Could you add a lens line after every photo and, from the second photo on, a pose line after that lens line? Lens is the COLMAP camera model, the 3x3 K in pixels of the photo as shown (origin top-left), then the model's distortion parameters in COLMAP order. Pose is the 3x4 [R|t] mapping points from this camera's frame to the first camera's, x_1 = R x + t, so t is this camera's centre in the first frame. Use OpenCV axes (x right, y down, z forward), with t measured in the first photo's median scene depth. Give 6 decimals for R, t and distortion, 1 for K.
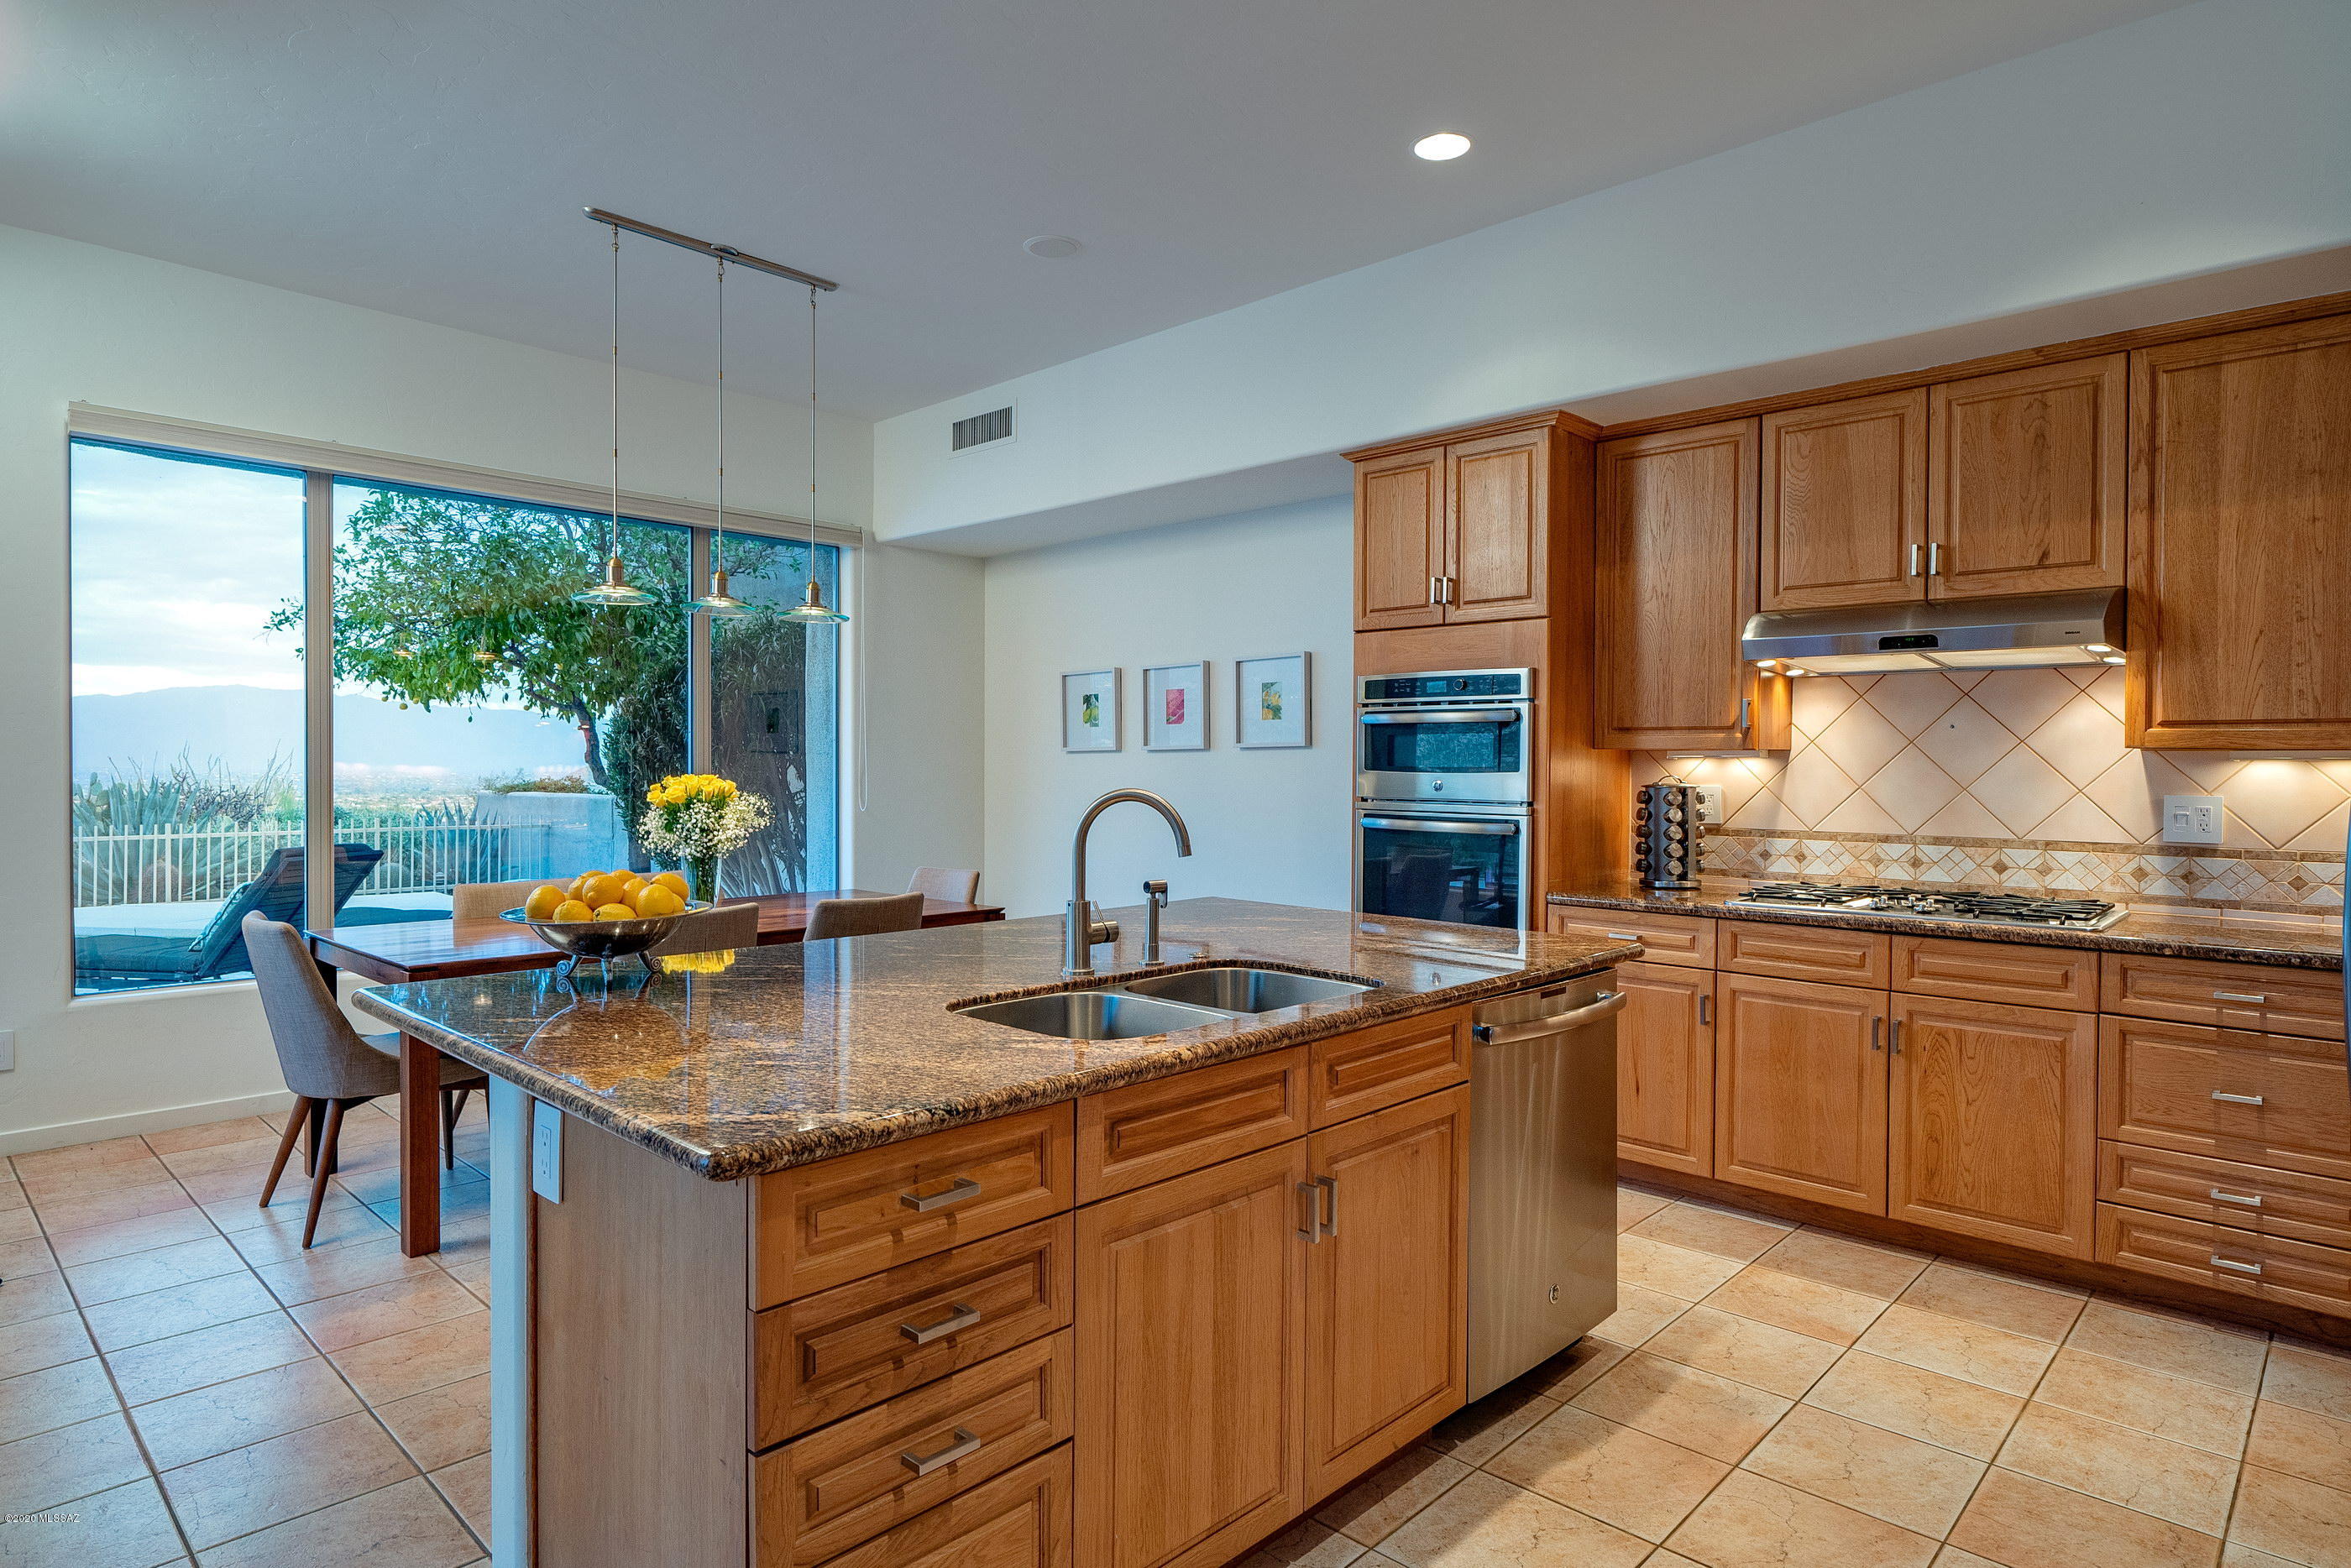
lens RADIAL K [[1341.6, 0, 1190.0], [0, 1341.6, 791.6], [0, 0, 1]] dist [-0.007310, 0.000829]
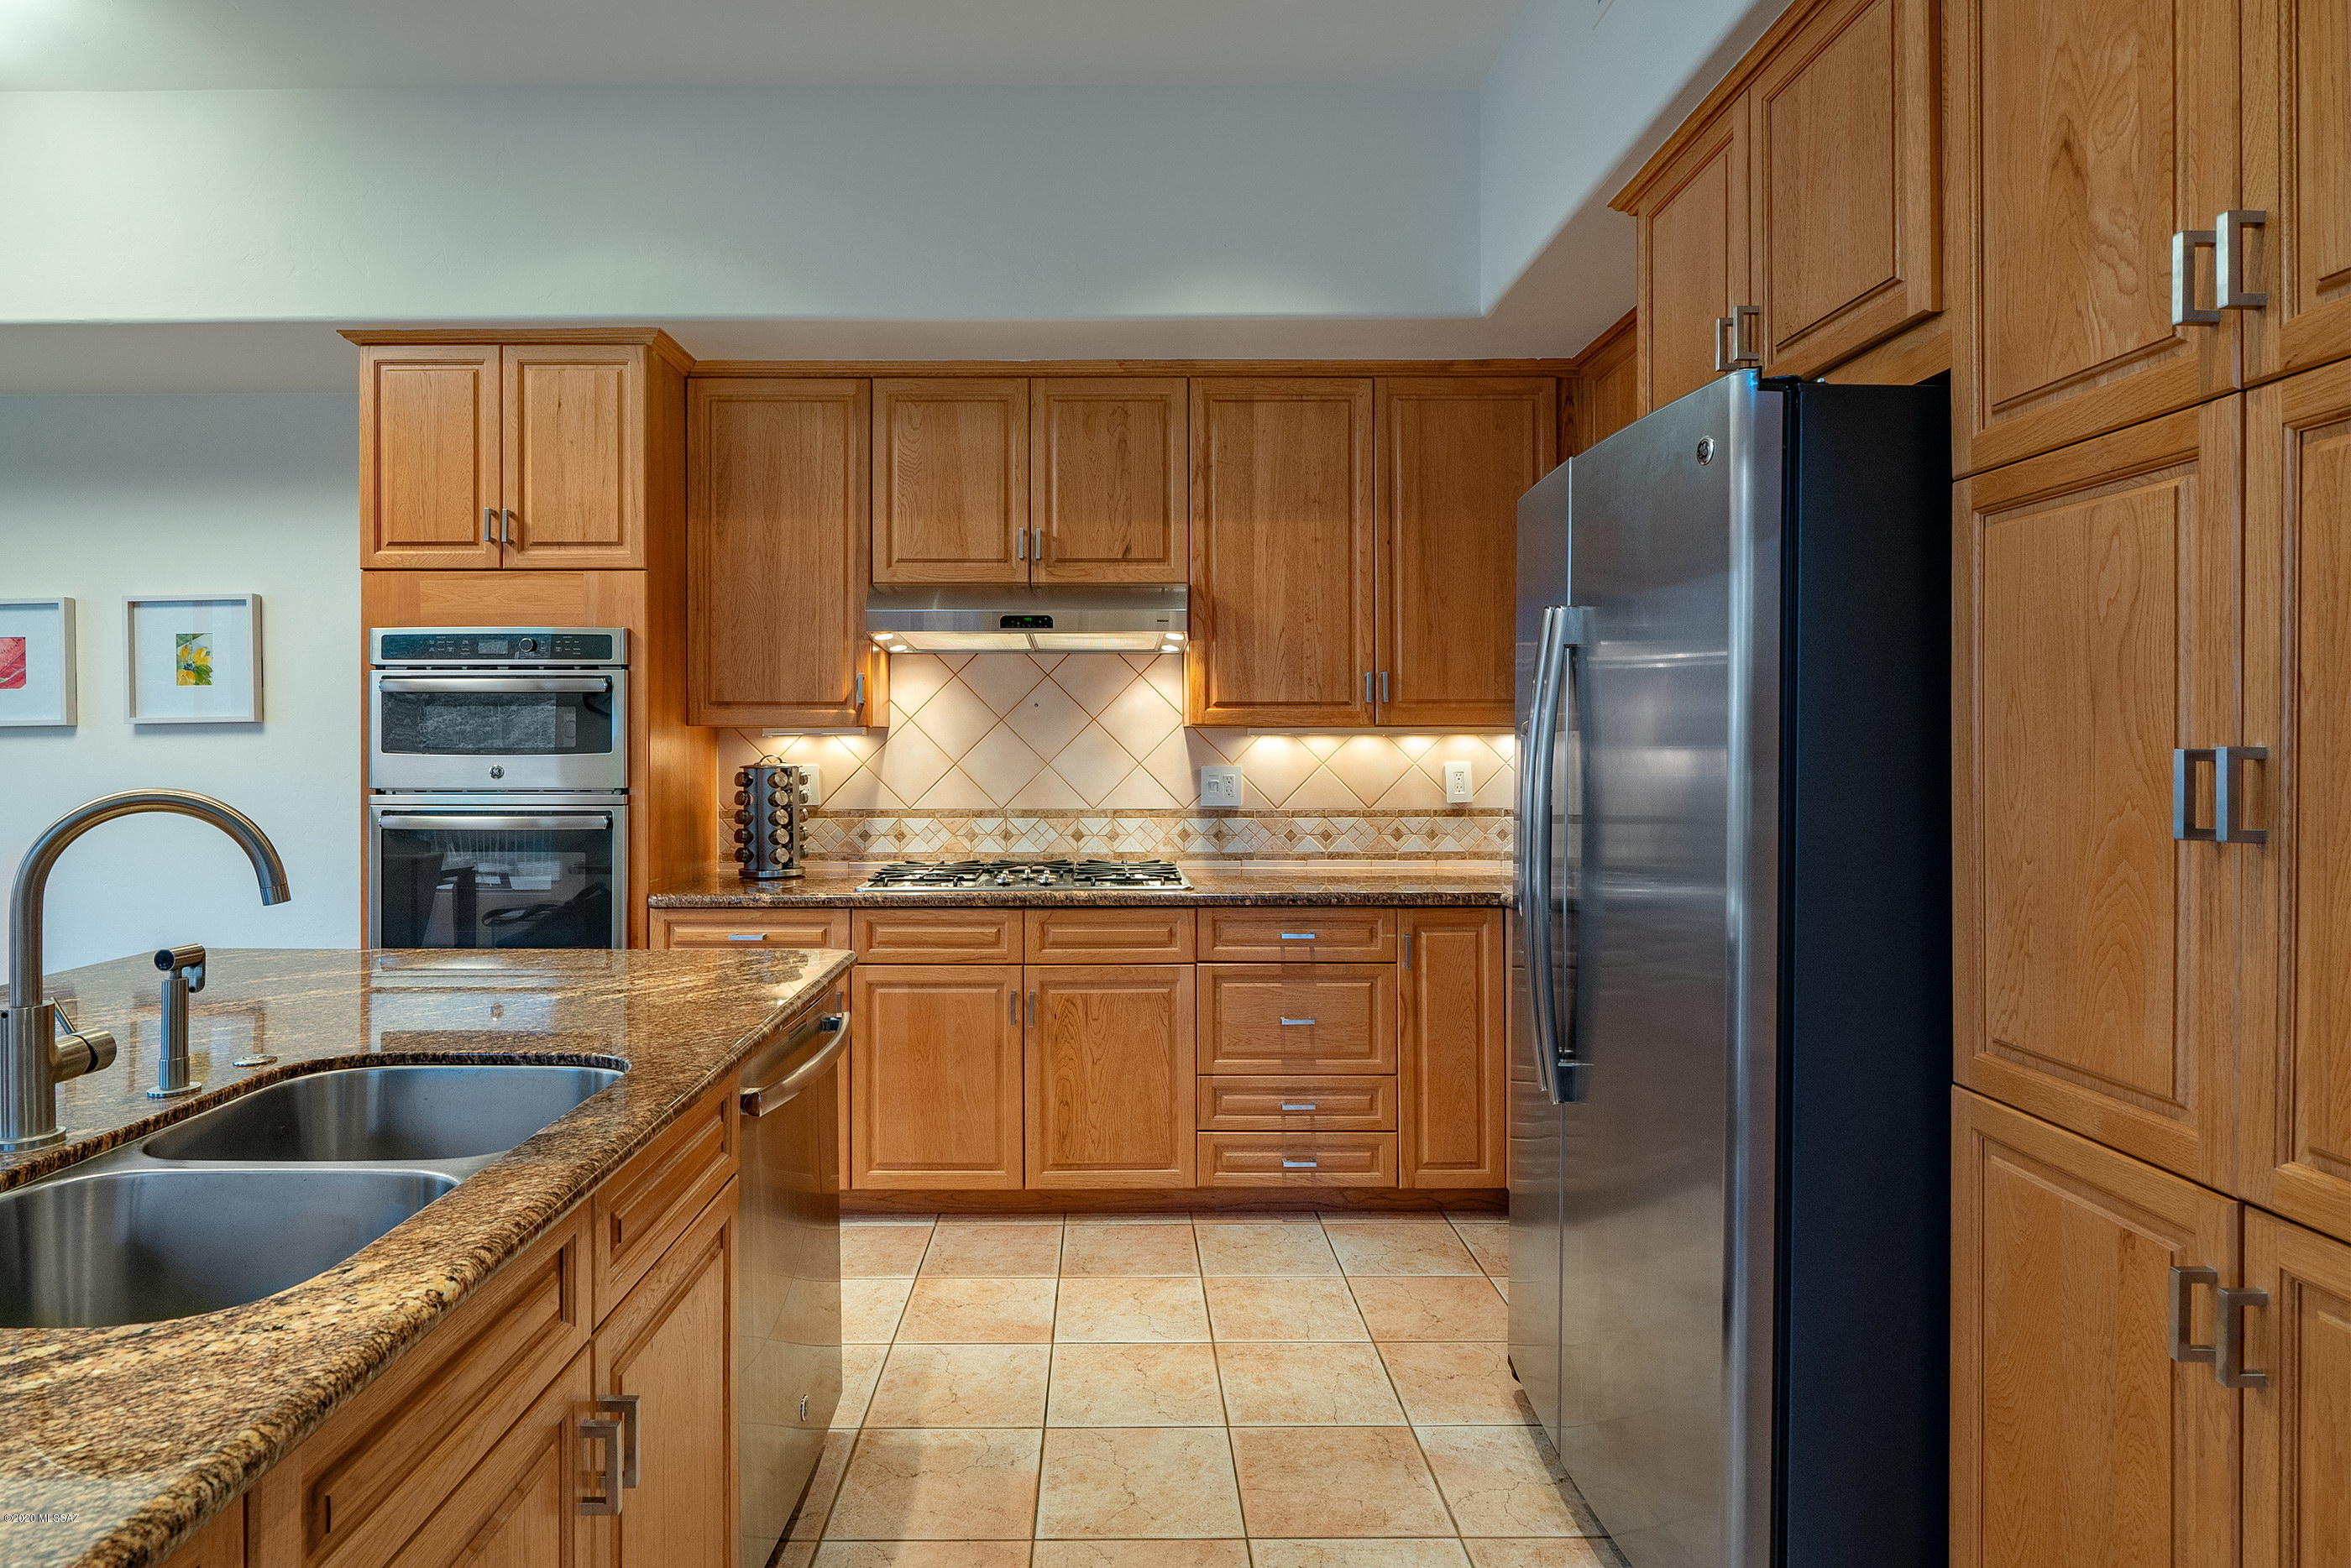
lens RADIAL K [[1236.9, 0, 1061.9], [0, 1236.9, 747.0], [0, 0, 1]] dist [-0.006283, 0.001342]
pose [[0.714690, -0.008255, 0.699393, -0.109123], [0.021222, 0.999726, -0.009886, -0.005776], [-0.699120, 0.021908, 0.714669, 0.306962]]
